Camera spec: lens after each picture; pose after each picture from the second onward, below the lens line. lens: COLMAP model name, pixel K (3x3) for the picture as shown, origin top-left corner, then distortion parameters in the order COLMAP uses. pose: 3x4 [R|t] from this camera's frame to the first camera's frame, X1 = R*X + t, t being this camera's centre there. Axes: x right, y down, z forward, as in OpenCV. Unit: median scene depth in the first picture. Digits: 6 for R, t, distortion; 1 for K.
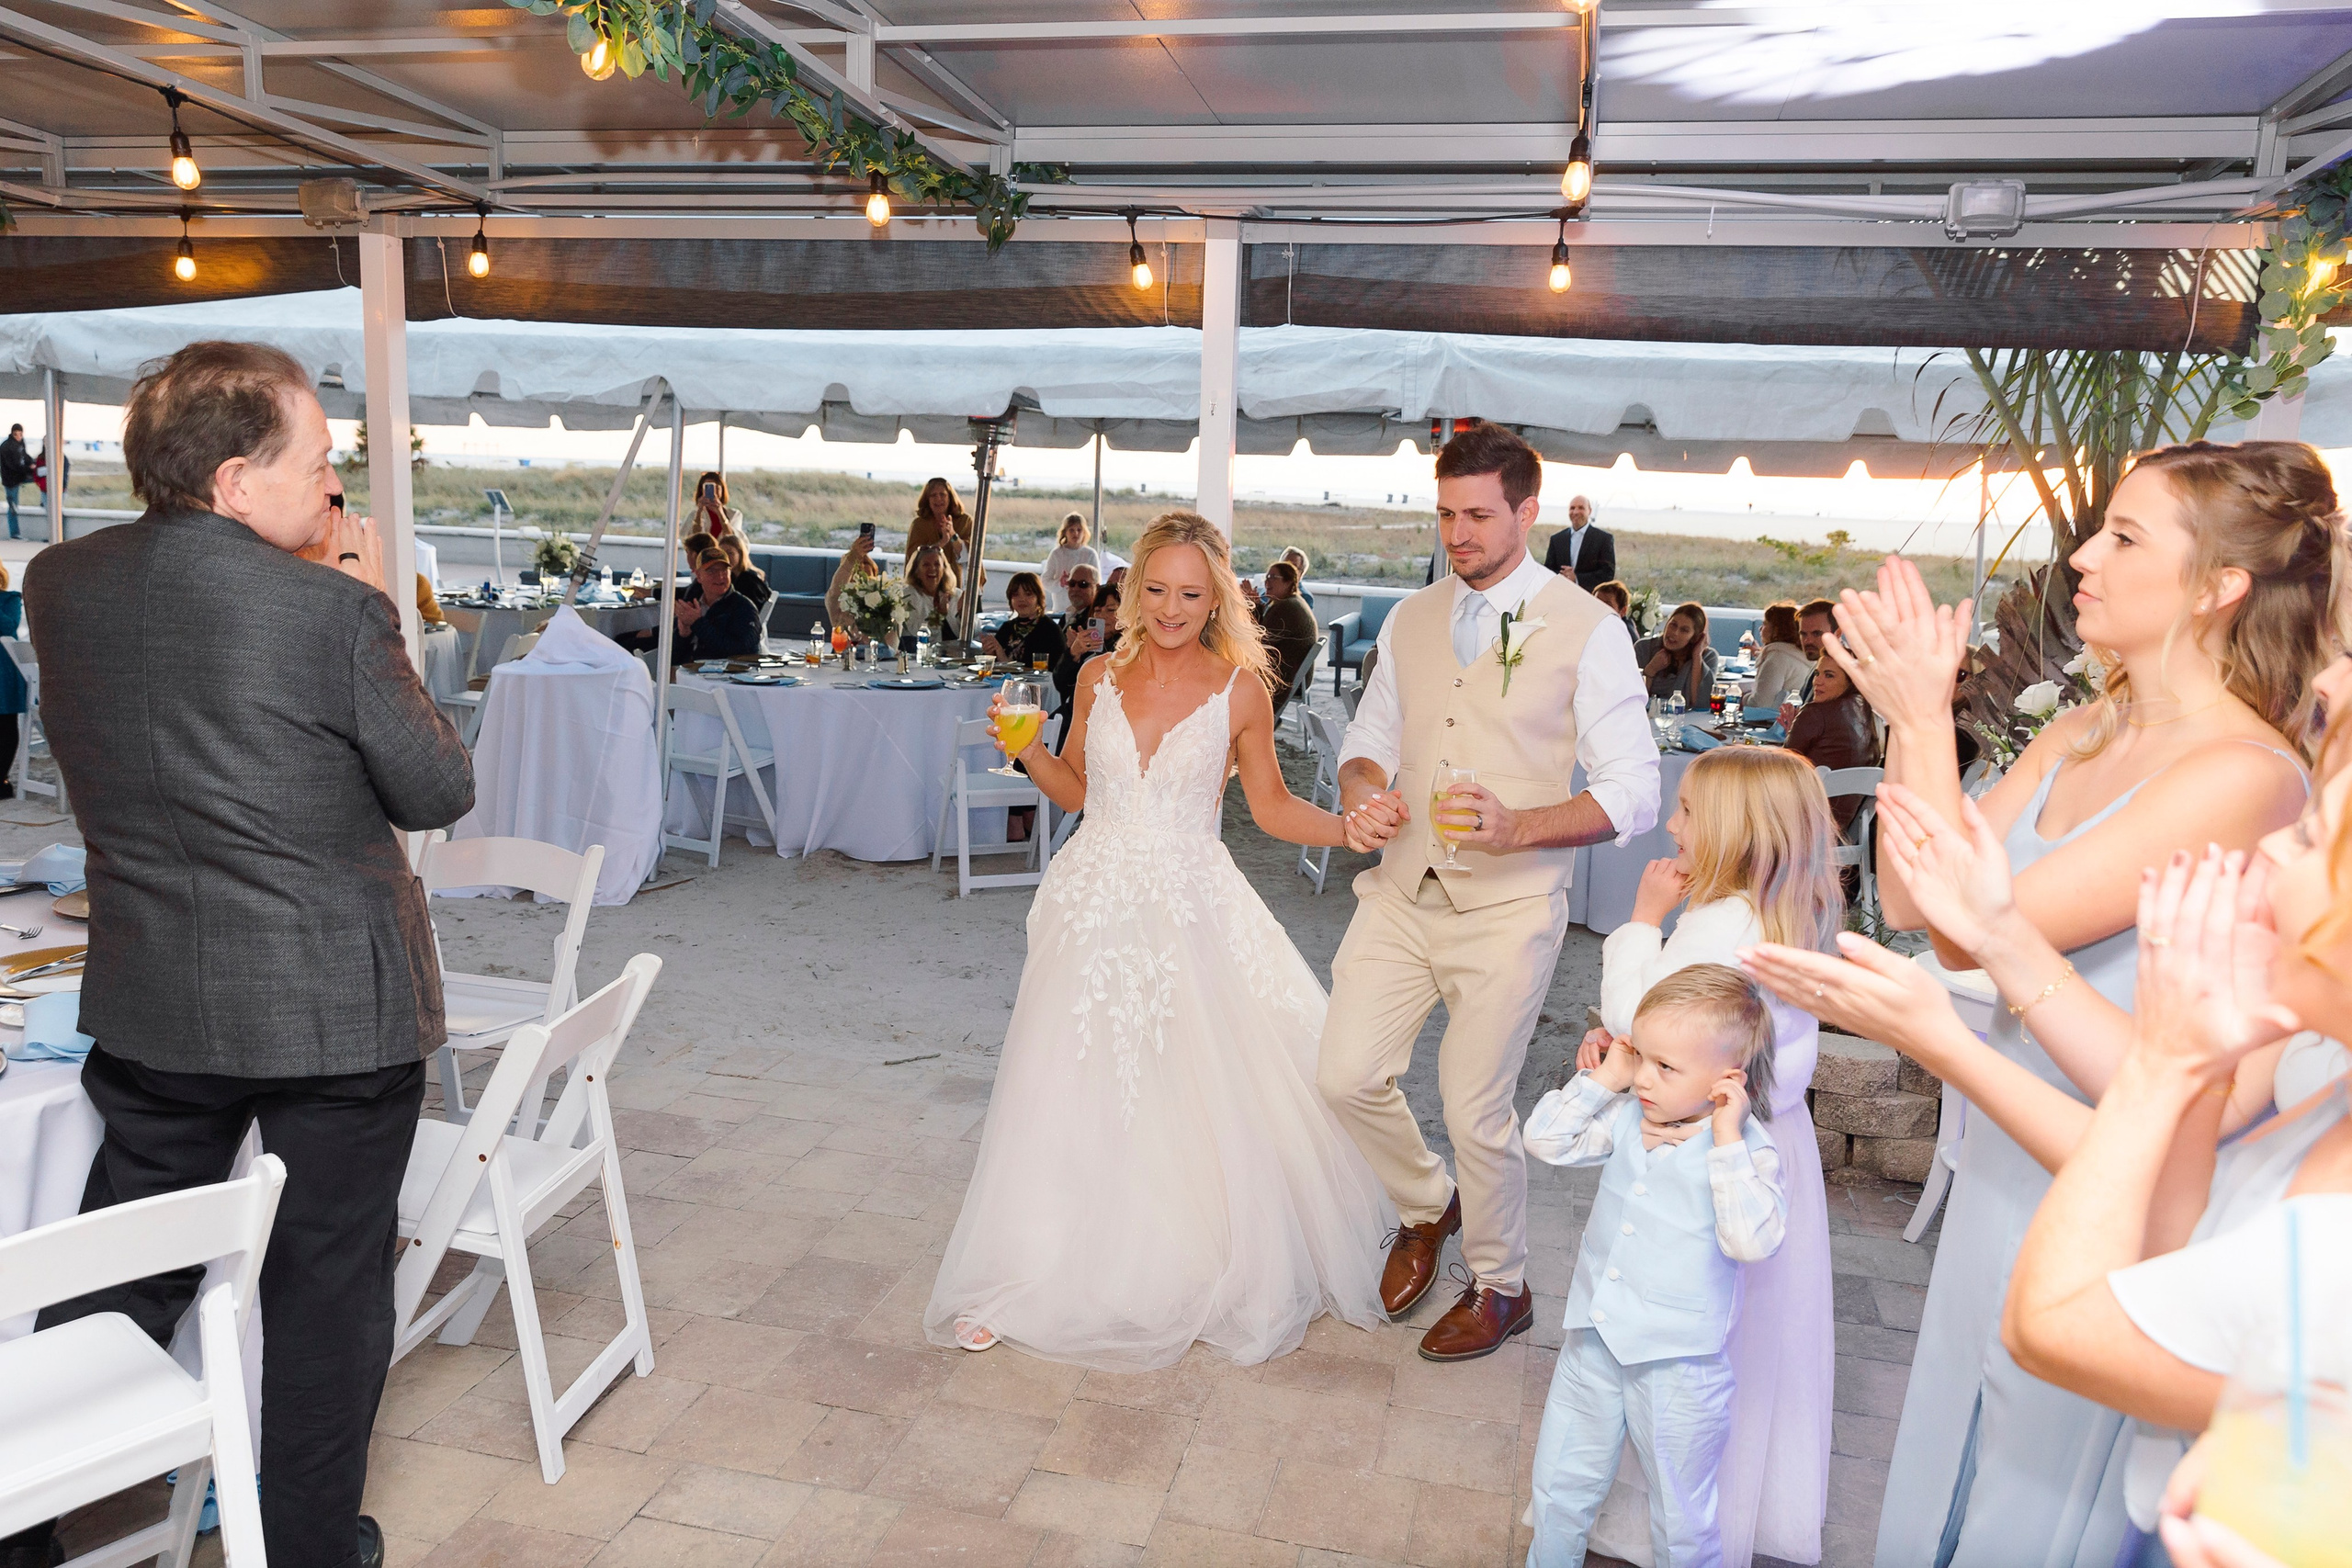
lens RADIAL K [[1733.9, 0, 1172.6], [0, 1733.9, 776.7], [0, 0, 1]] dist [-0.005613, 0.007322]
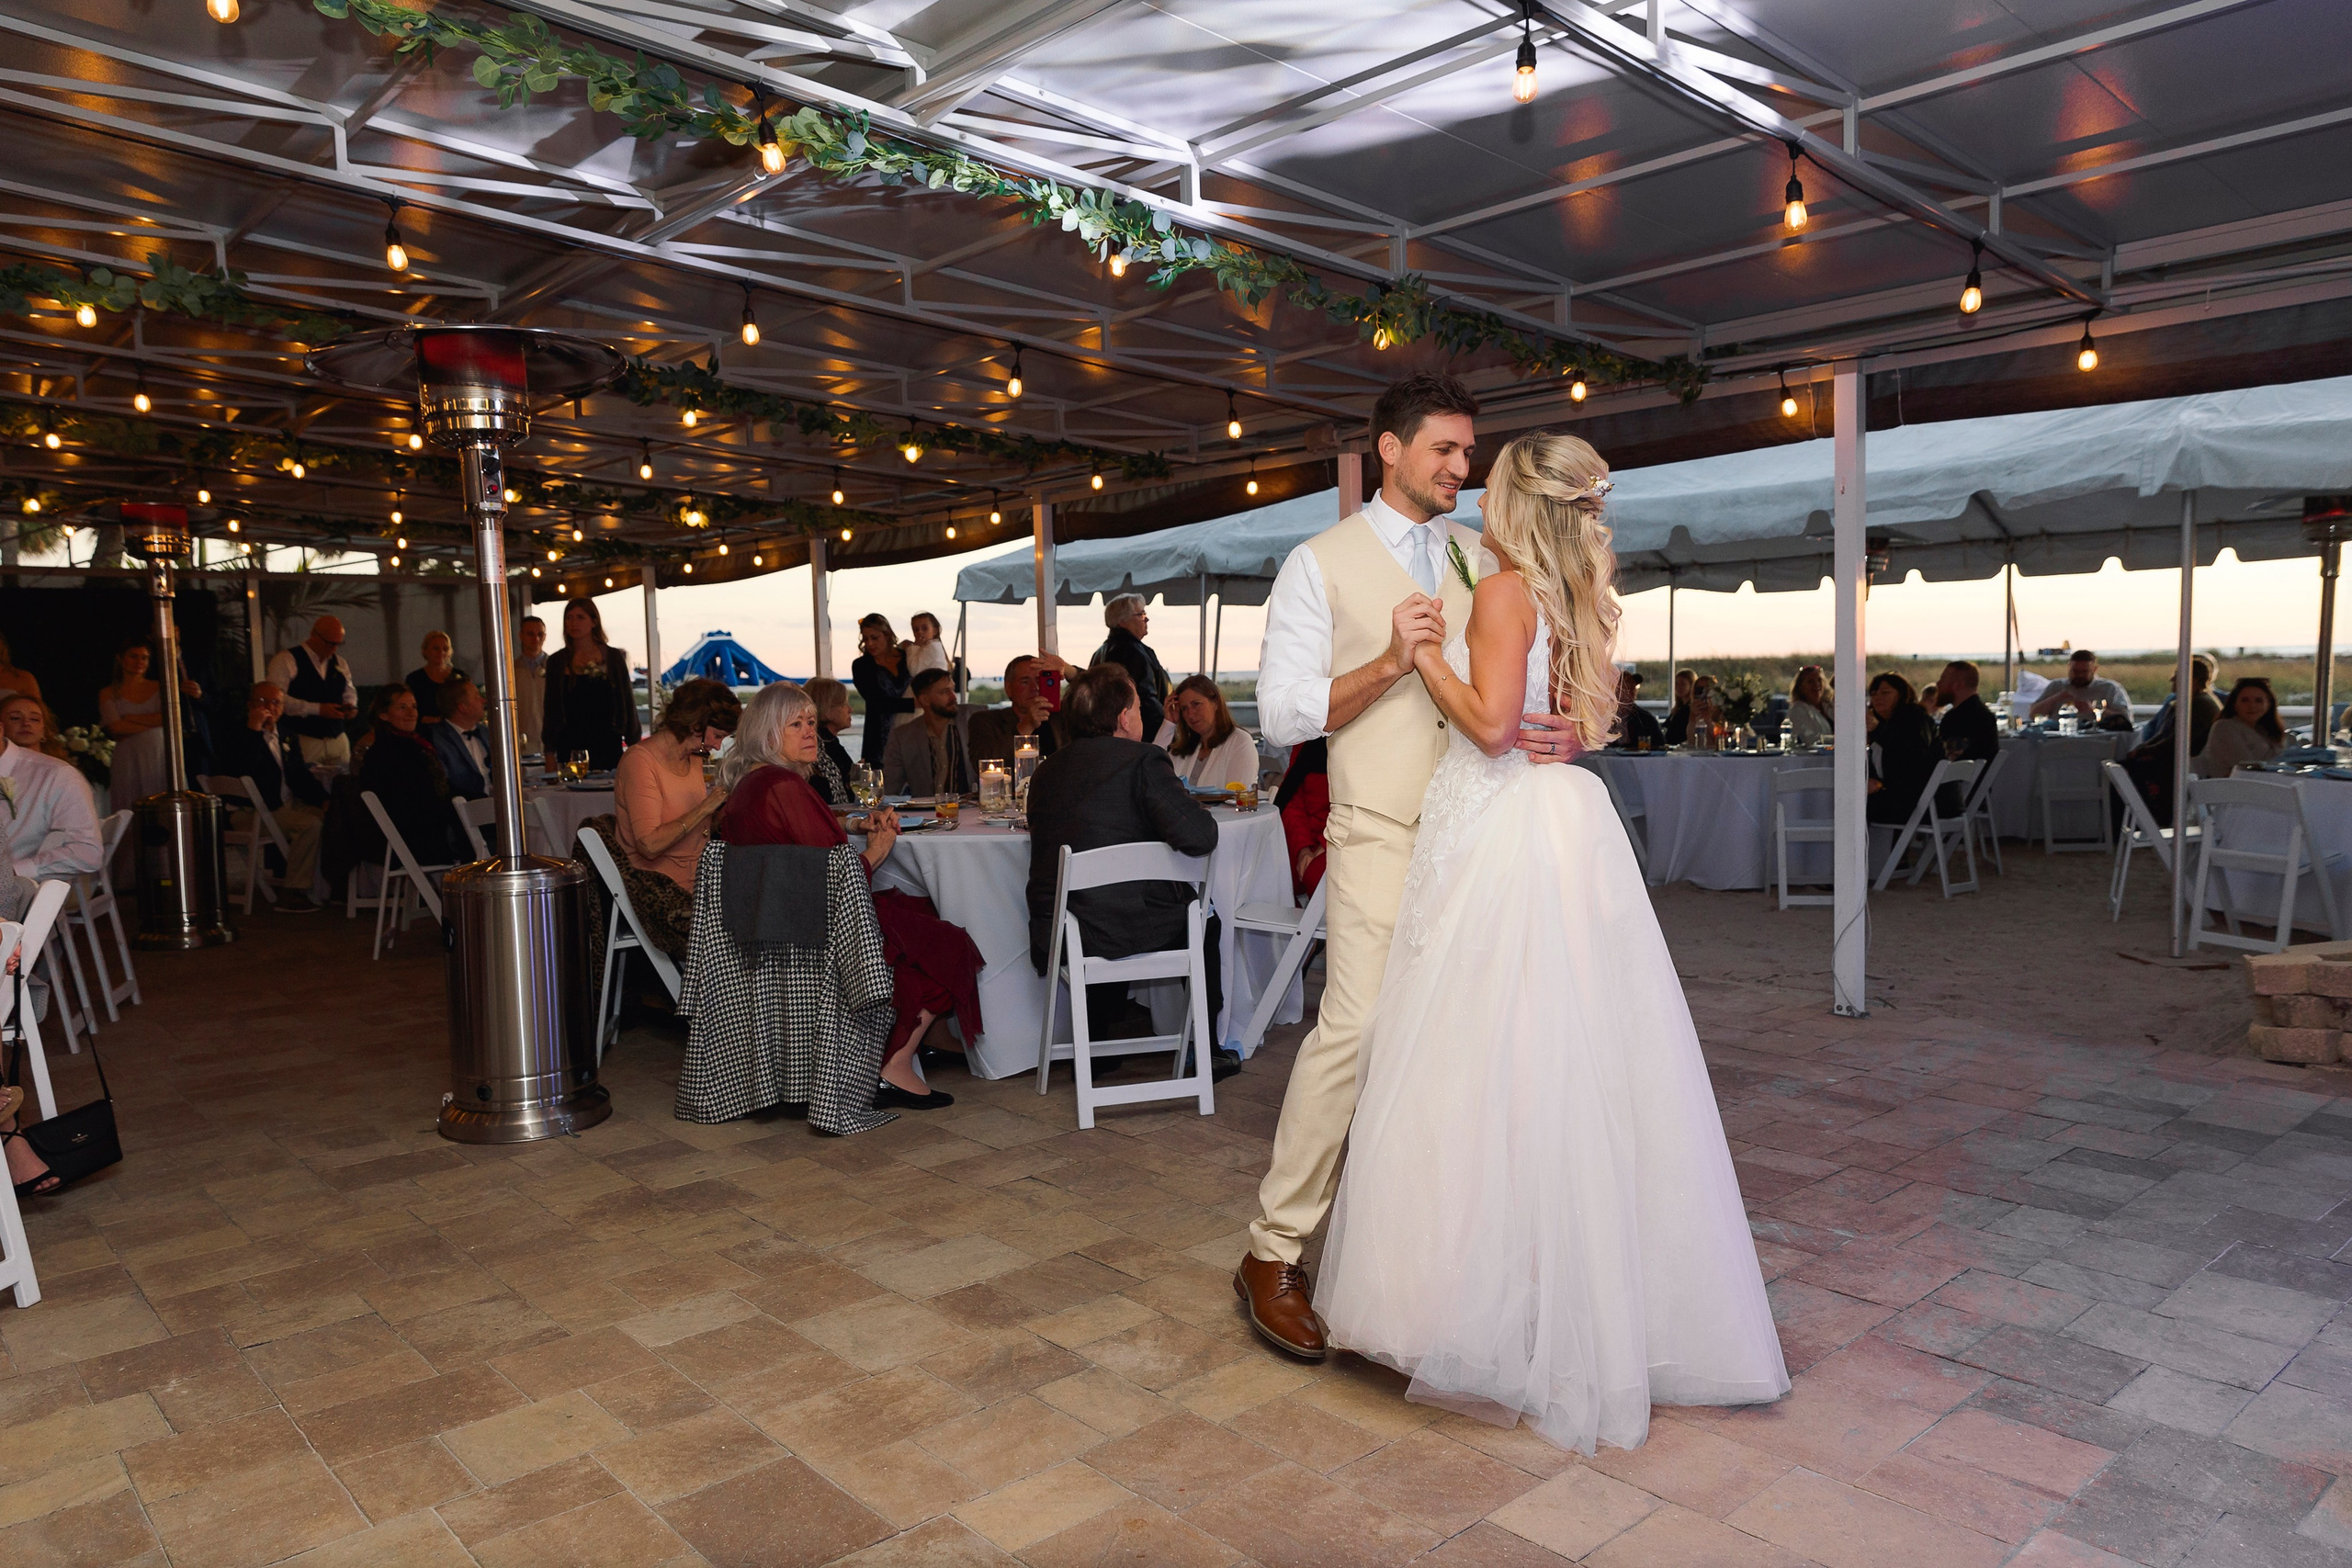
lens RADIAL K [[1602.1, 0, 1187.7], [0, 1602.1, 786.8], [0, 0, 1]] dist [0.017307, -0.002419]
pose [[0.823765, -0.018023, -0.566644, 0.296335], [-0.039757, 0.995197, -0.089451, 0.158373], [0.565535, 0.096215, 0.819093, -0.344307]]
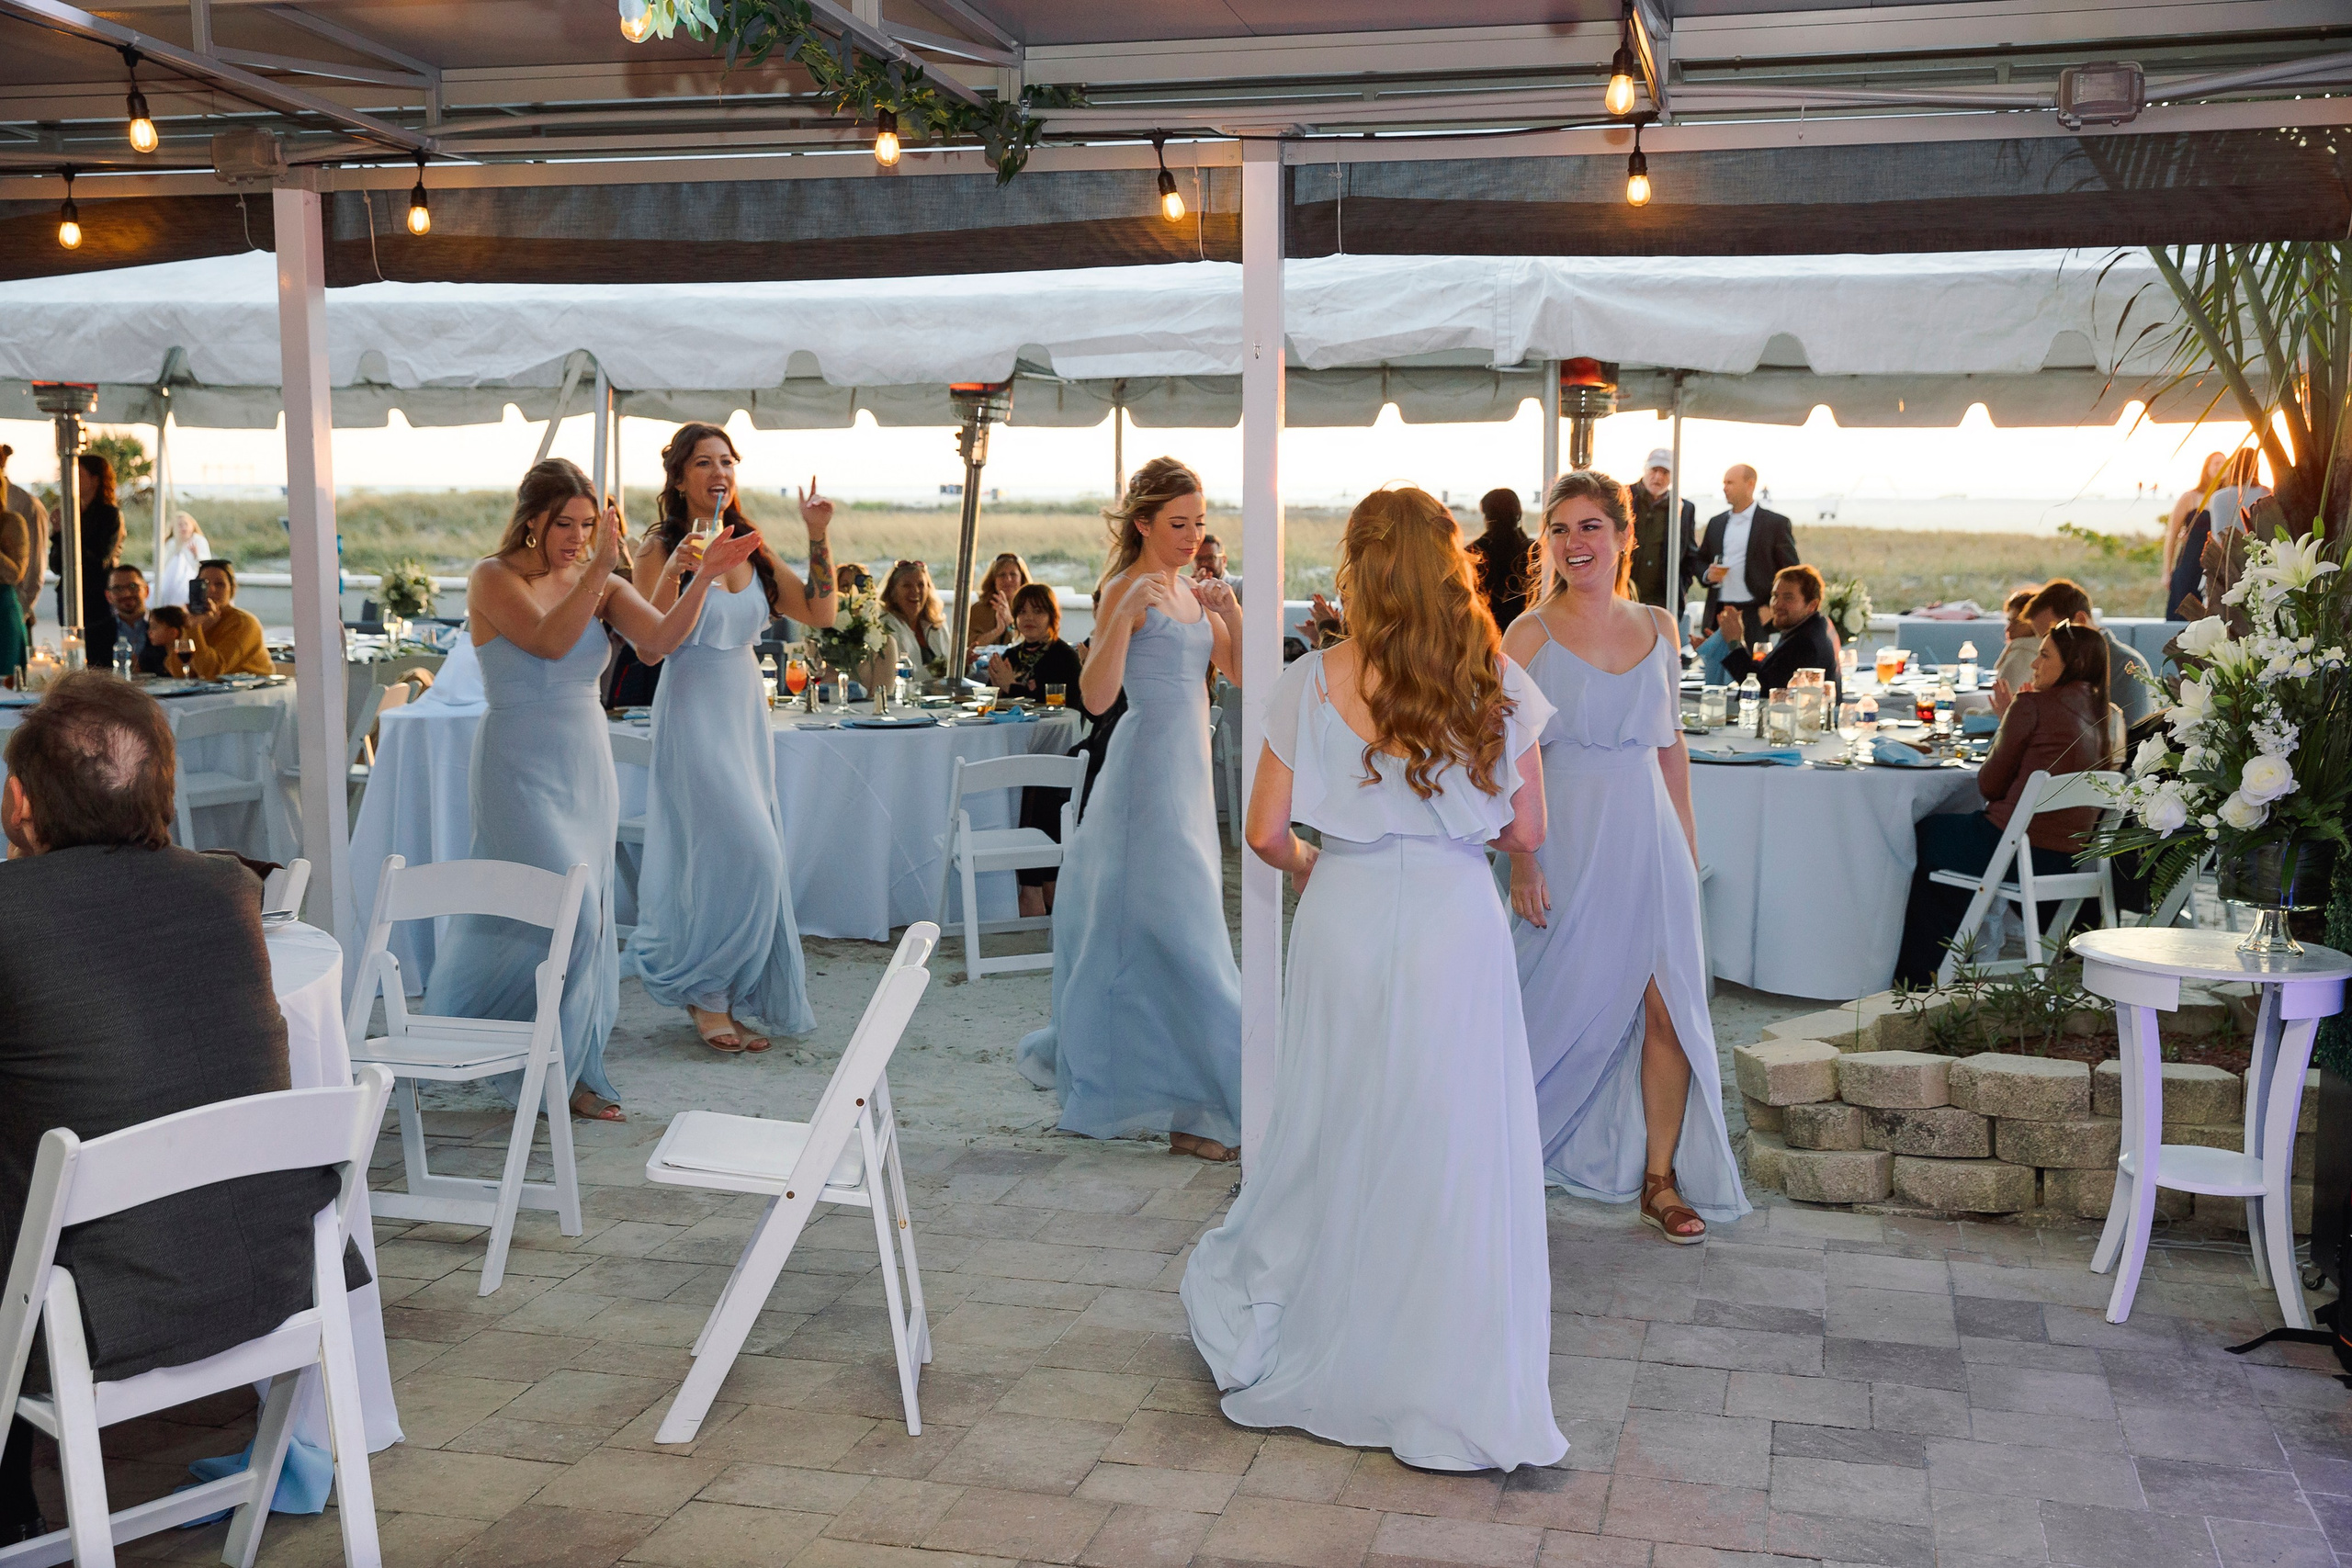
lens RADIAL K [[2539.5, 0, 1176.0], [0, 2539.5, 784.0], [0, 0, 1]] dist [0.001156, 0.134136]
pose [[0.999168, -0.034344, -0.021975, 0.002469], [0.033152, 0.998072, -0.052464, 0.067358], [0.023735, 0.051691, 0.998381, -0.255454]]
